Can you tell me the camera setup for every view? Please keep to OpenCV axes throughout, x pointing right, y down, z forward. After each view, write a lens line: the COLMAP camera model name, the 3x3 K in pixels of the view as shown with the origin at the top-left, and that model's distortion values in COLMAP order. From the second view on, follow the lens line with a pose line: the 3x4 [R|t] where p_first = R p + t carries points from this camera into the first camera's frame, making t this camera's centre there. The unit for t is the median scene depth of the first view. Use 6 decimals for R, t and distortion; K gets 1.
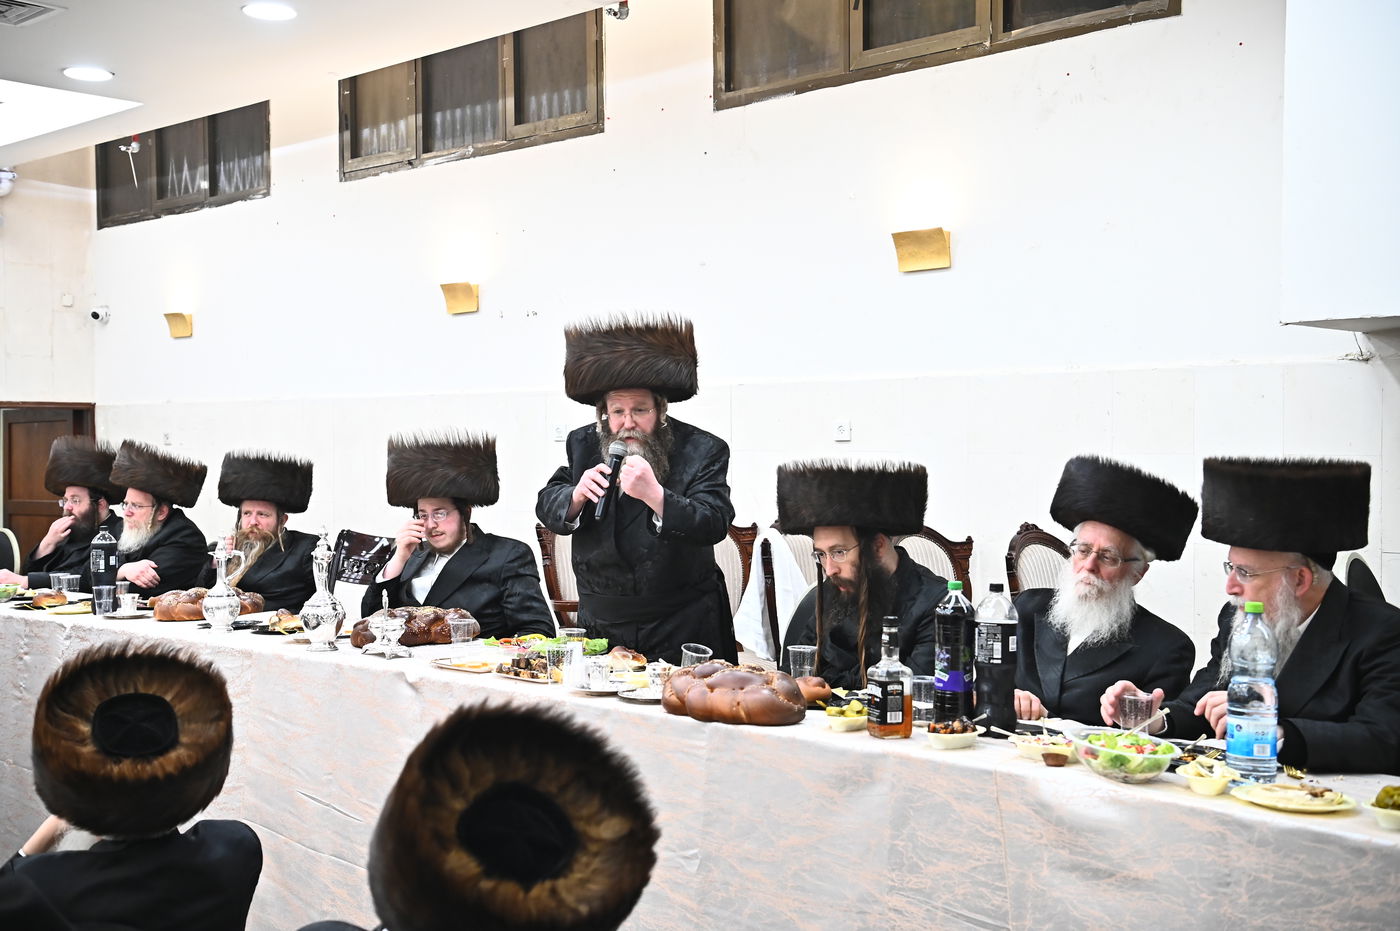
lens RADIAL K [[1681.6, 0, 700.0], [0, 1681.6, 465.5], [0, 0, 1]] dist [0.078815, 0.048591]
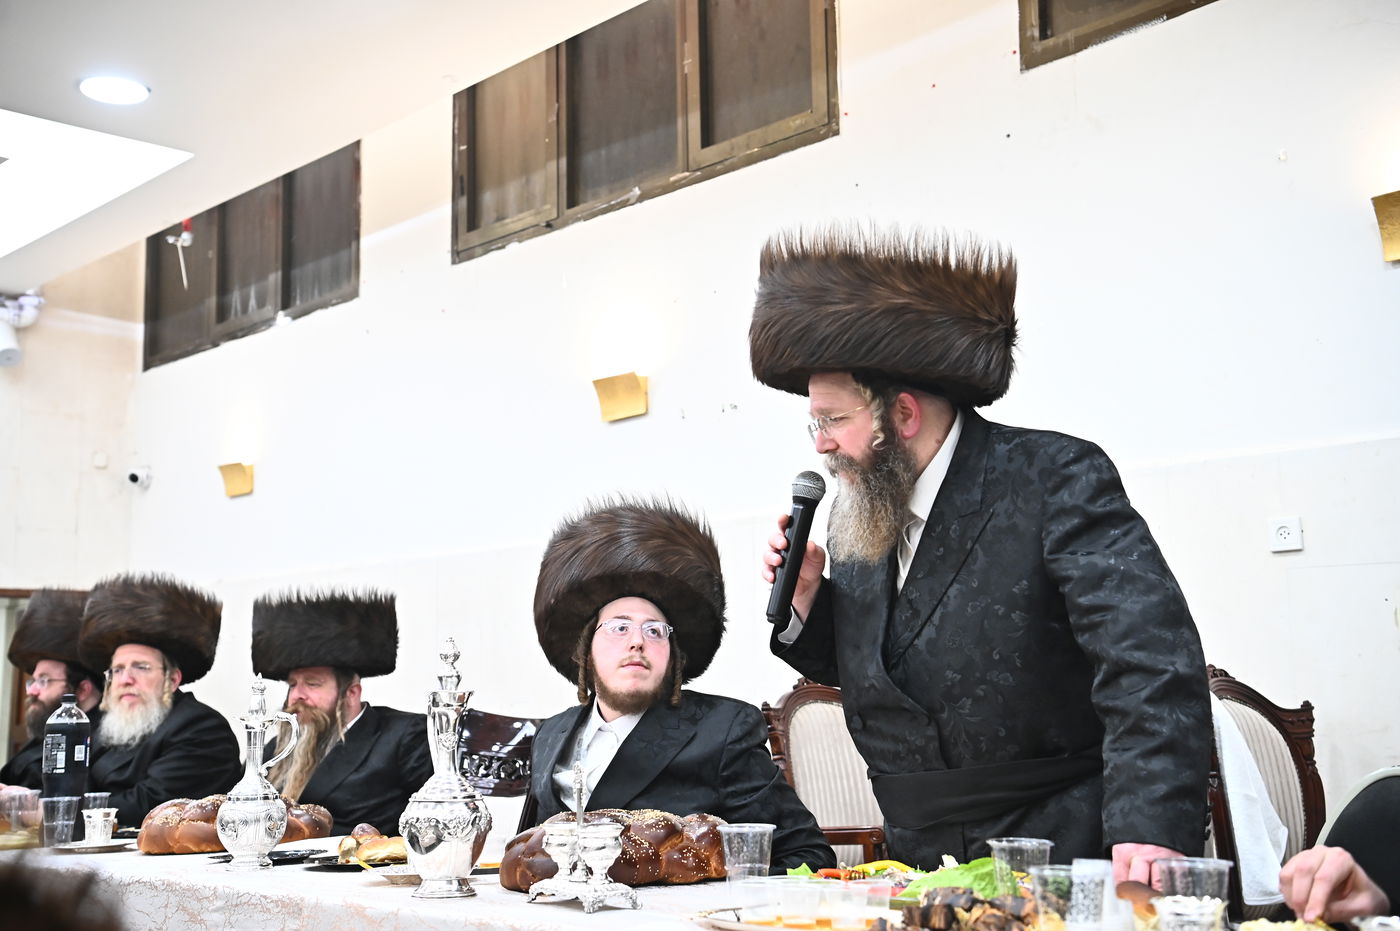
lens RADIAL K [[1739.3, 0, 689.3], [0, 1739.3, 442.6], [0, 0, 1]] dist [0.098320, 0.021892]
pose [[0.998173, -0.018606, -0.057487, -0.077787], [0.009057, 0.986733, -0.162099, 0.040085], [0.059741, 0.161282, 0.985099, 0.310811]]
